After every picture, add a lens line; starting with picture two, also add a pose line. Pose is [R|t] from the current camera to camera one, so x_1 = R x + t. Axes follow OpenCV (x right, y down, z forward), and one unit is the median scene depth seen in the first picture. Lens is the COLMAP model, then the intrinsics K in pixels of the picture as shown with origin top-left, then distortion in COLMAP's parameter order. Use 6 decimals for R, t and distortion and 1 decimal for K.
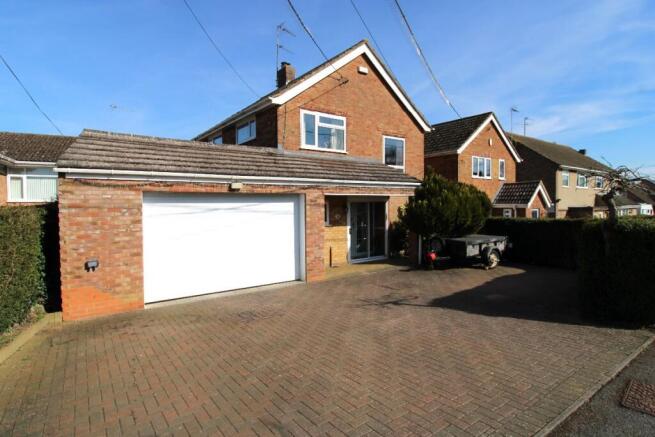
lens RADIAL K [[328.7, 0, 327.5], [0, 328.7, 218.5], [0, 0, 1]] dist [-0.006068, -0.000267]
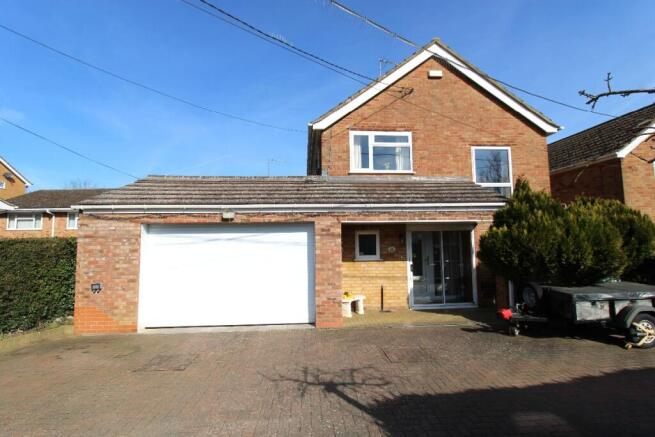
lens RADIAL K [[305.8, 0, 328.2], [0, 305.8, 216.5], [0, 0, 1]] dist [-0.013956, -0.000730]
pose [[0.856986, -0.039009, -0.513861, 0.362279], [-0.016596, 0.994525, -0.103176, -0.007239], [0.515072, 0.096948, 0.851646, 0.322928]]
